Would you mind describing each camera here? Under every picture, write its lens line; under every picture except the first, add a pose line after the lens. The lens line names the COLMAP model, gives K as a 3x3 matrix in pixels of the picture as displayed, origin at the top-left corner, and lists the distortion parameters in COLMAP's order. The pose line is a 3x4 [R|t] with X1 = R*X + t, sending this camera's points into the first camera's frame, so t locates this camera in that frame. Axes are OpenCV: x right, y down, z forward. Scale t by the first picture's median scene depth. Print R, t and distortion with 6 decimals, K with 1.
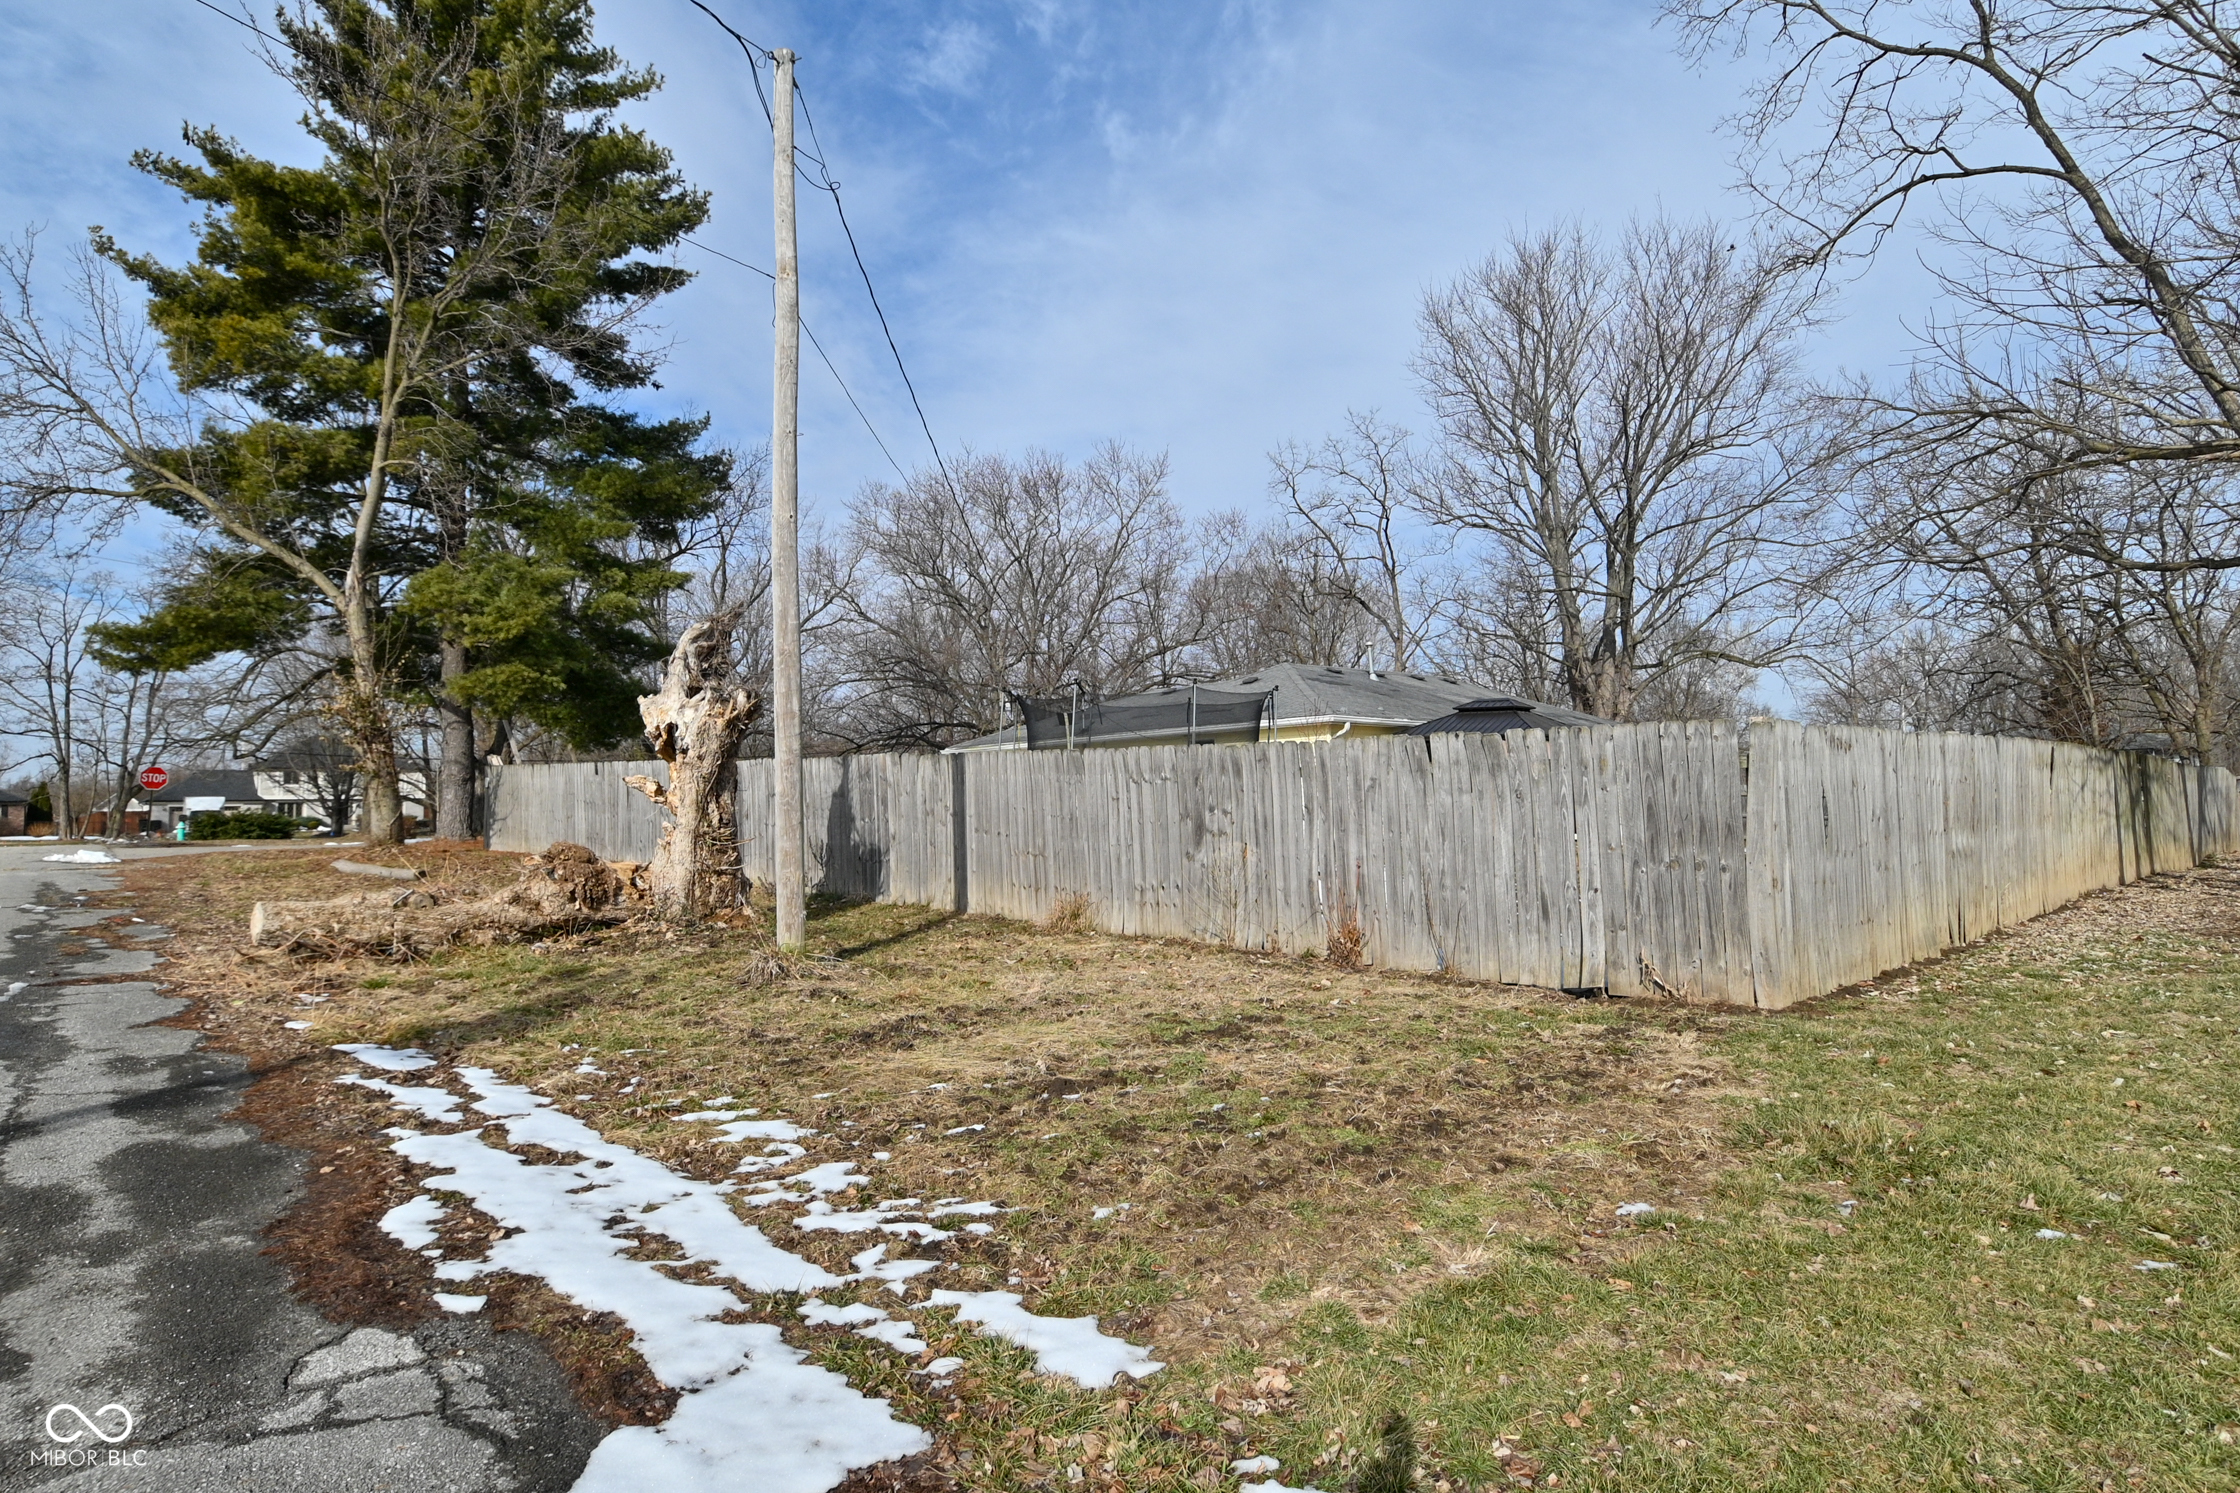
lens RADIAL K [[1169.6, 0, 1124.5], [0, 1169.6, 733.3], [0, 0, 1]] dist [0.020550, -0.031026]
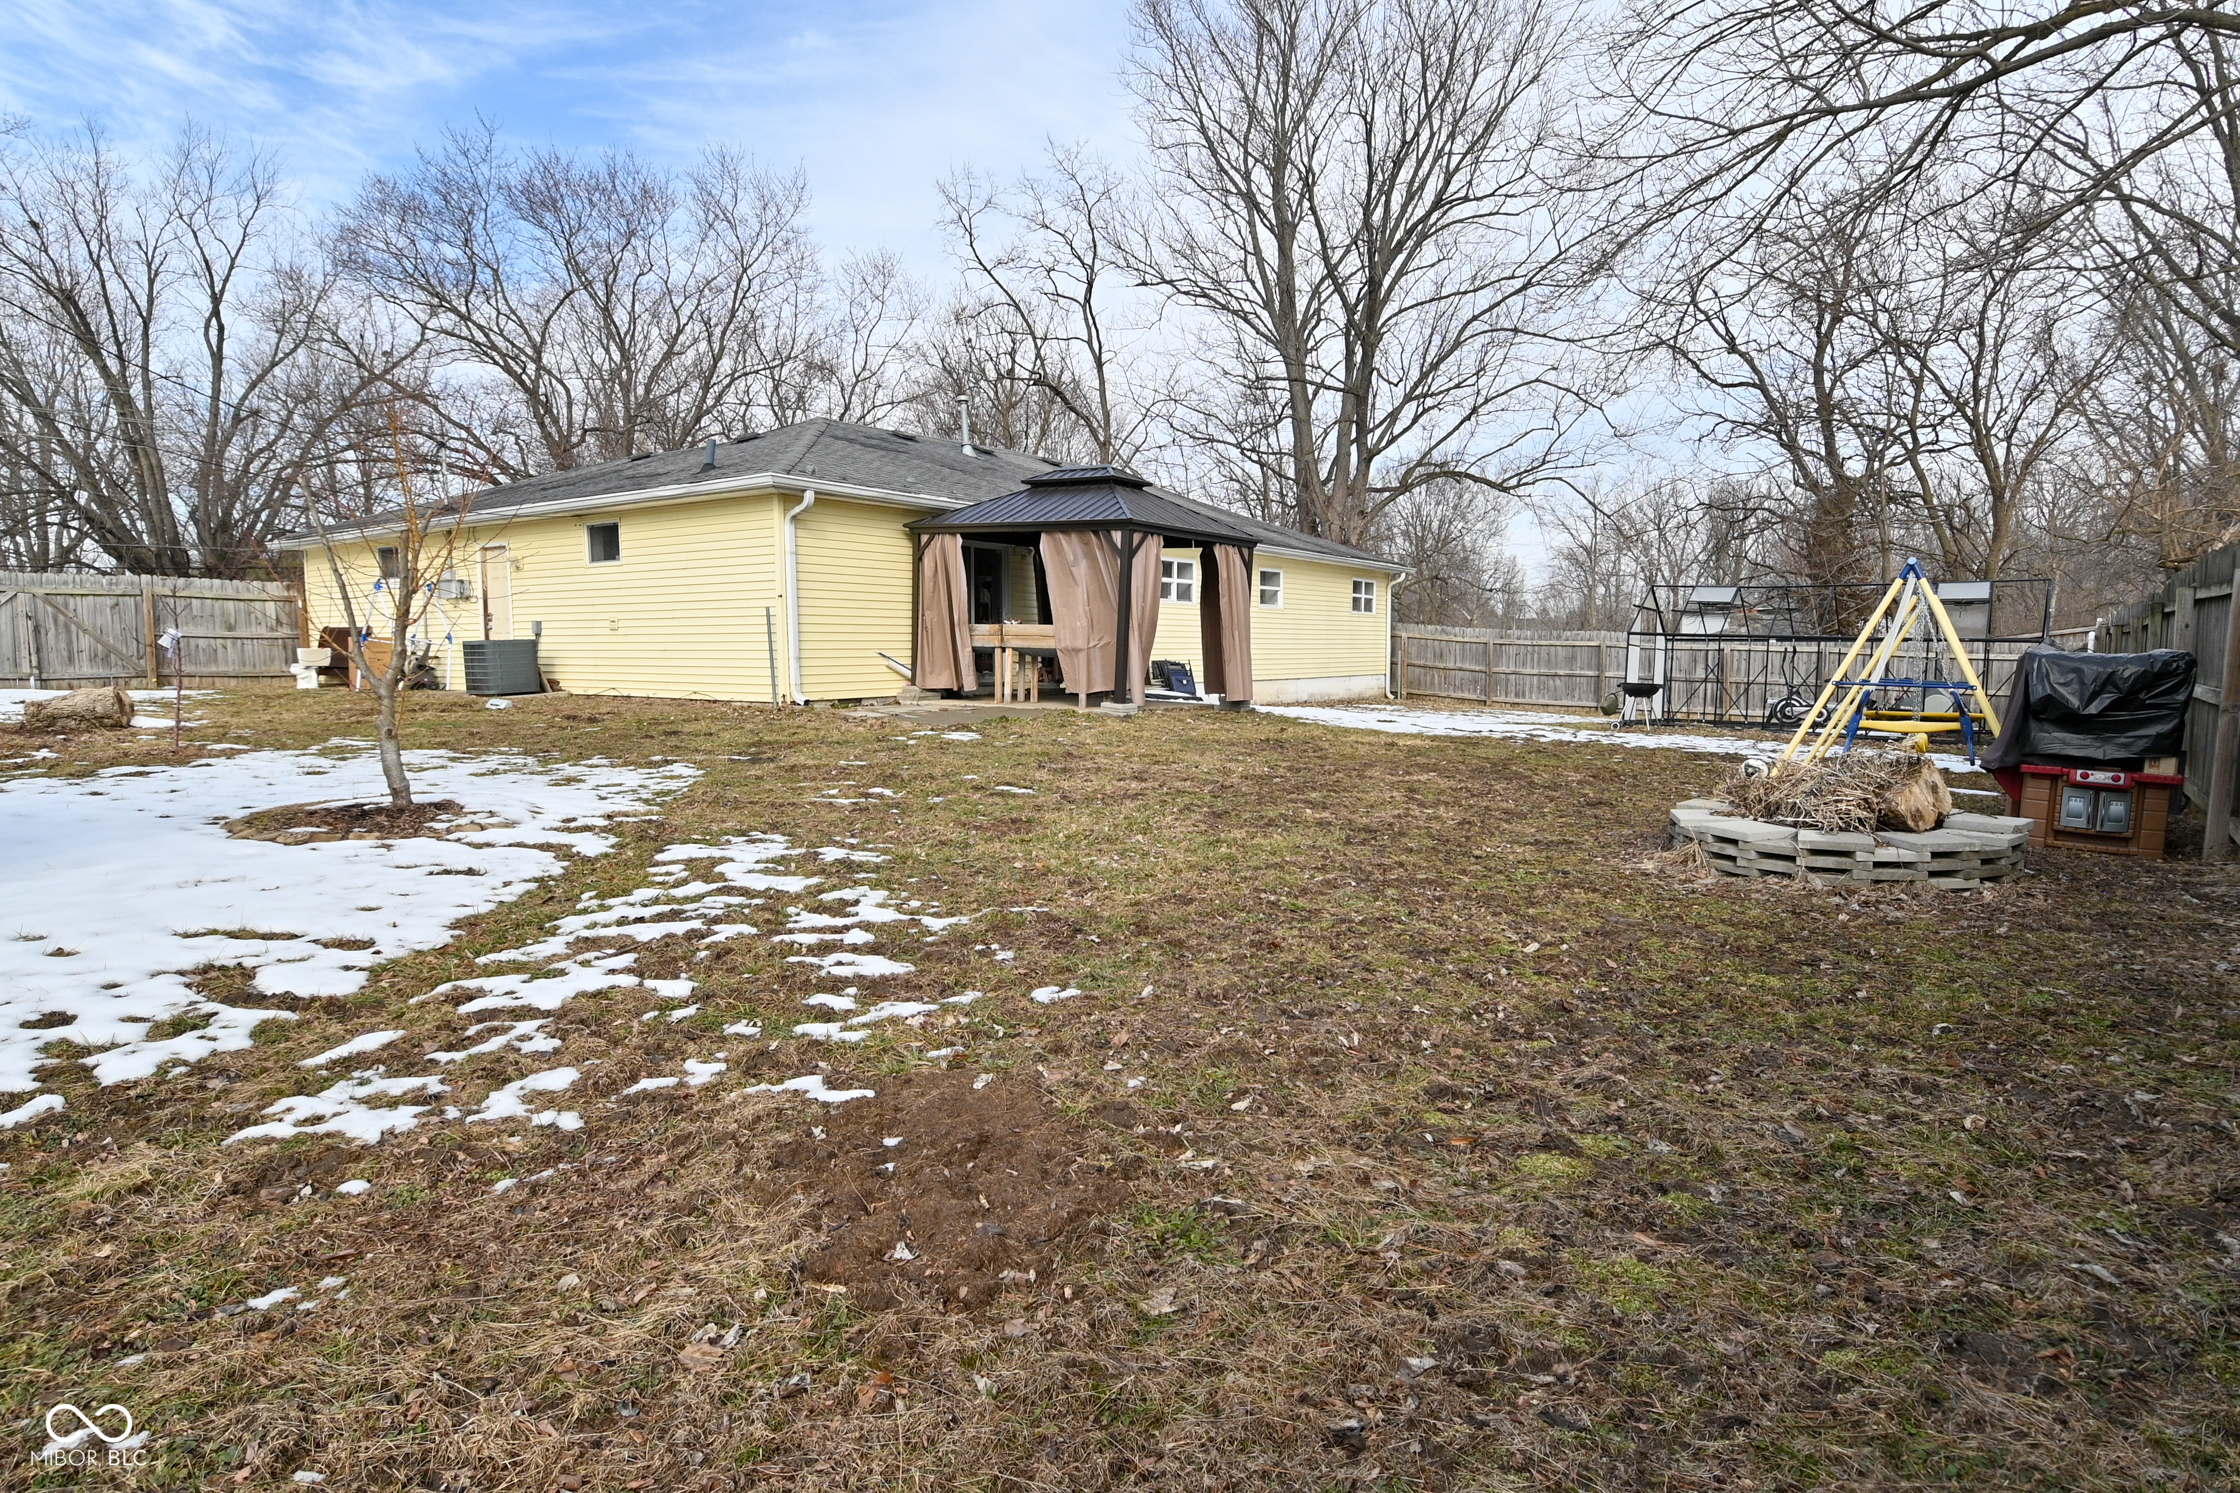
lens RADIAL K [[1179.1, 0, 1128.6], [0, 1179.1, 733.9], [0, 0, 1]] dist [0.021778, -0.029789]
pose [[0.982069, 0.005356, 0.188445, 0.528445], [-0.030588, 0.990878, 0.131244, 0.060761], [-0.186023, -0.134655, 0.973275, 0.931313]]
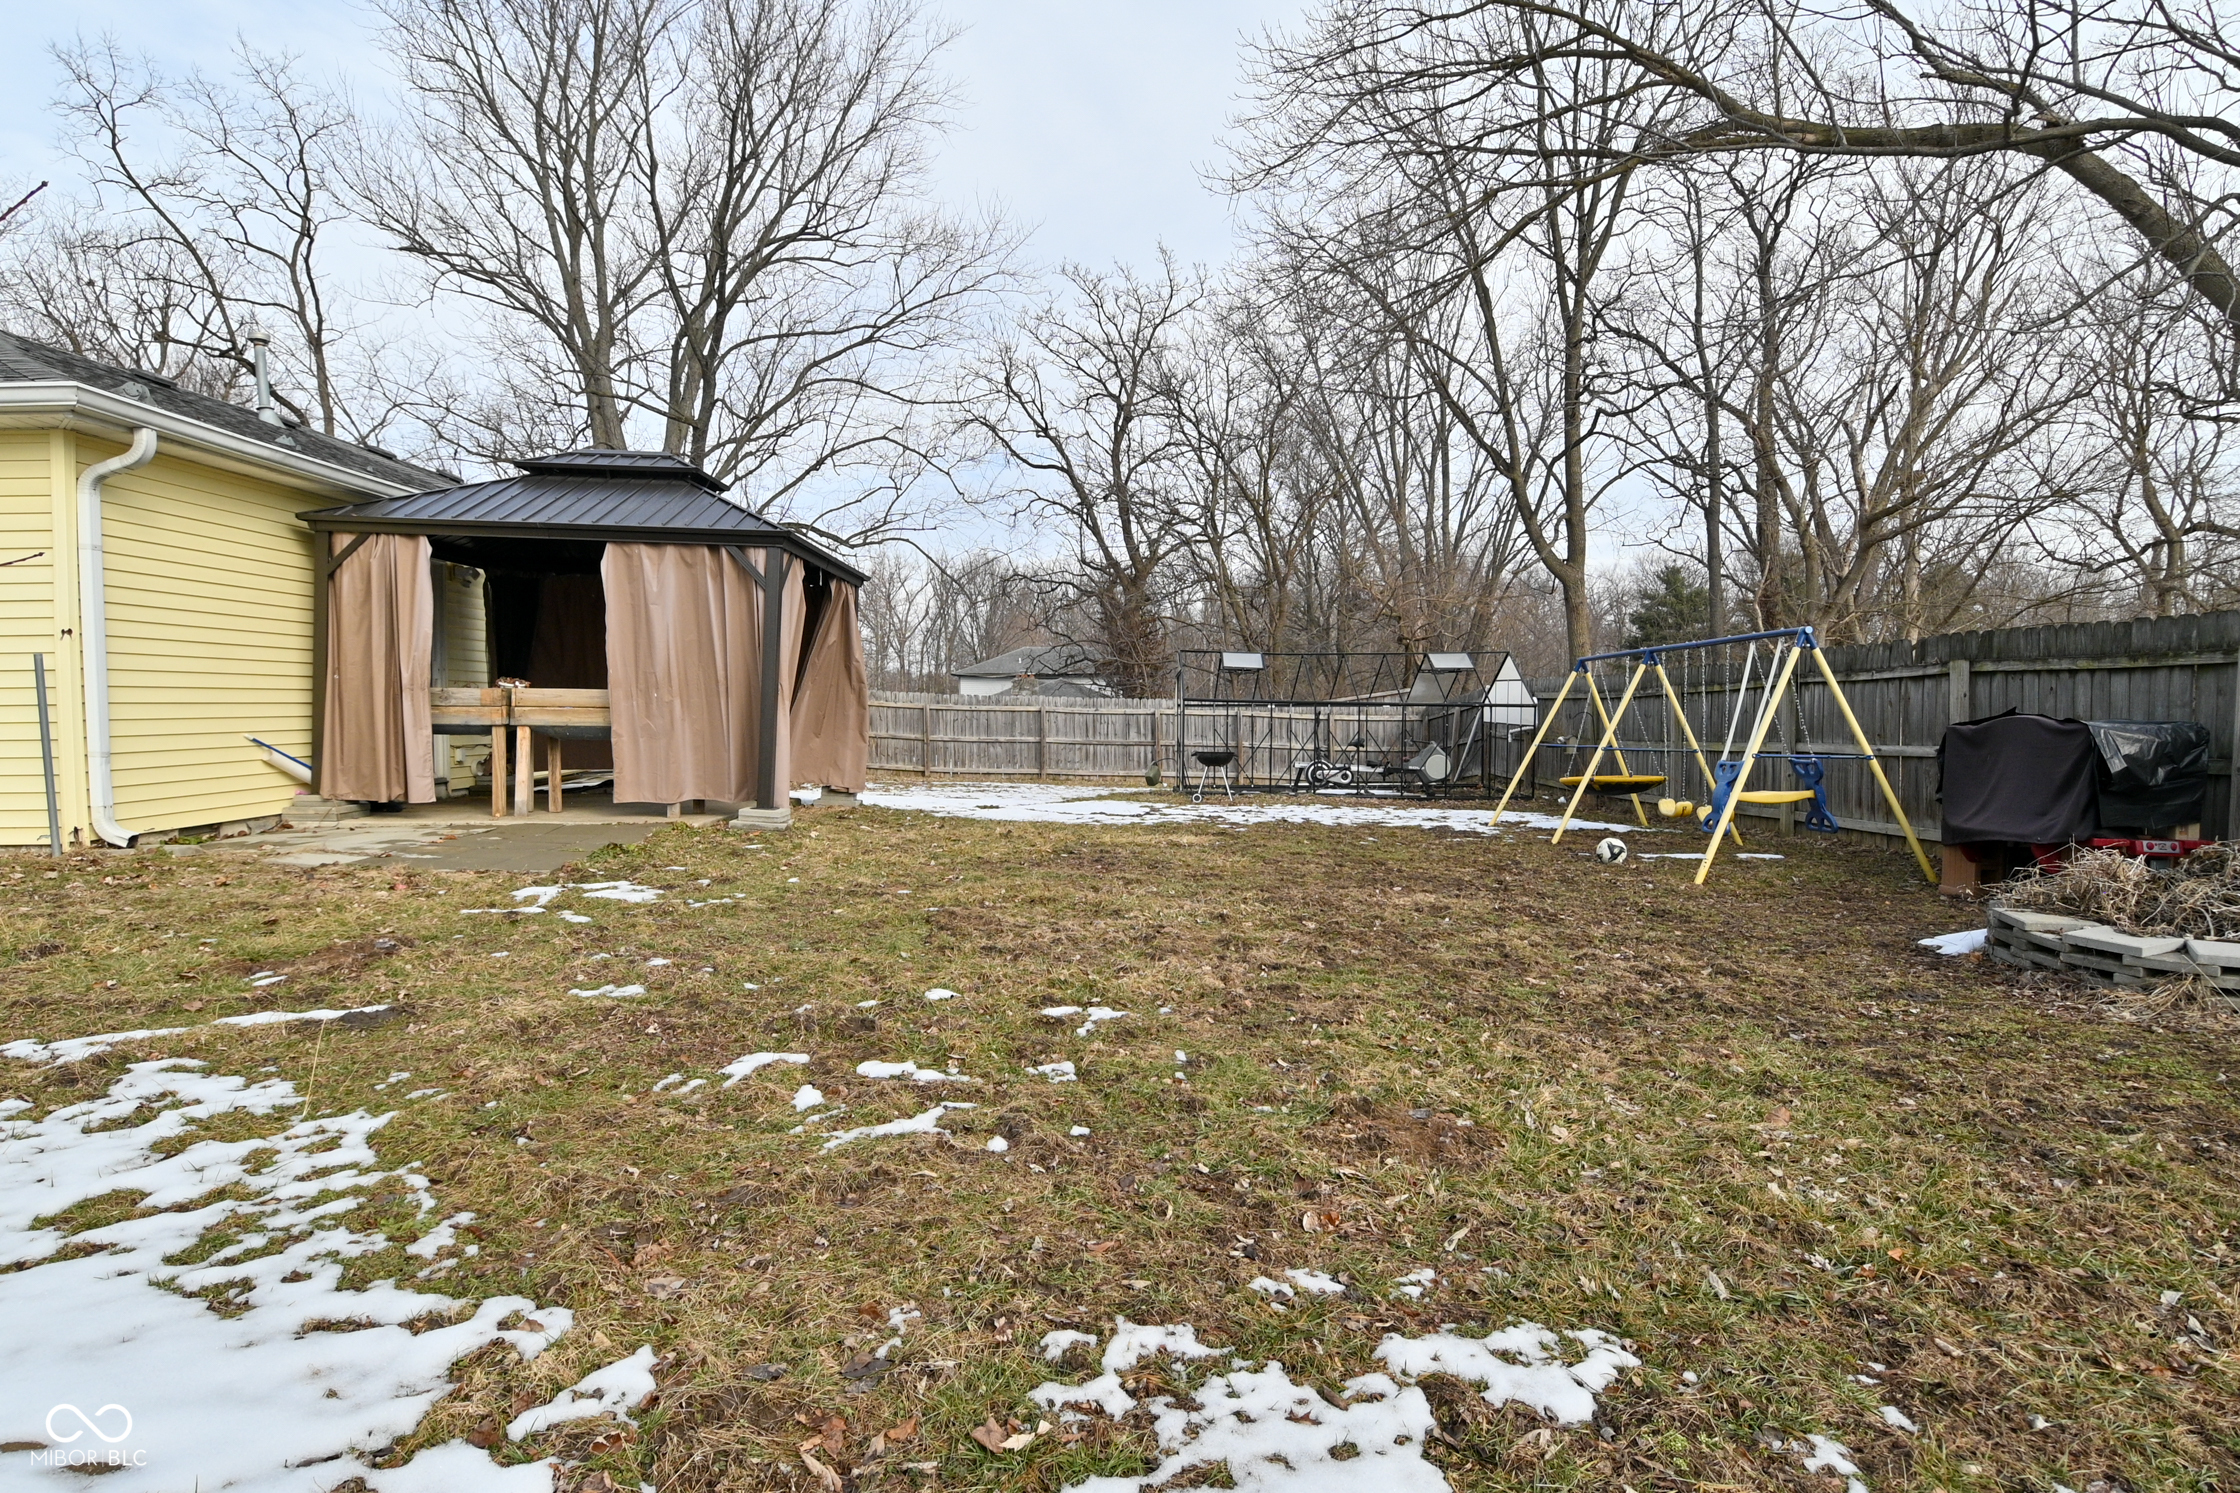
lens RADIAL K [[1177.7, 0, 1120.0], [0, 1177.7, 746.5], [0, 0, 1]] dist [0.014045, -0.024049]
pose [[0.677954, -0.010501, 0.735029, 0.316549], [-0.052591, 0.996643, 0.062746, 0.084356], [-0.733221, -0.081195, 0.675126, 1.415829]]
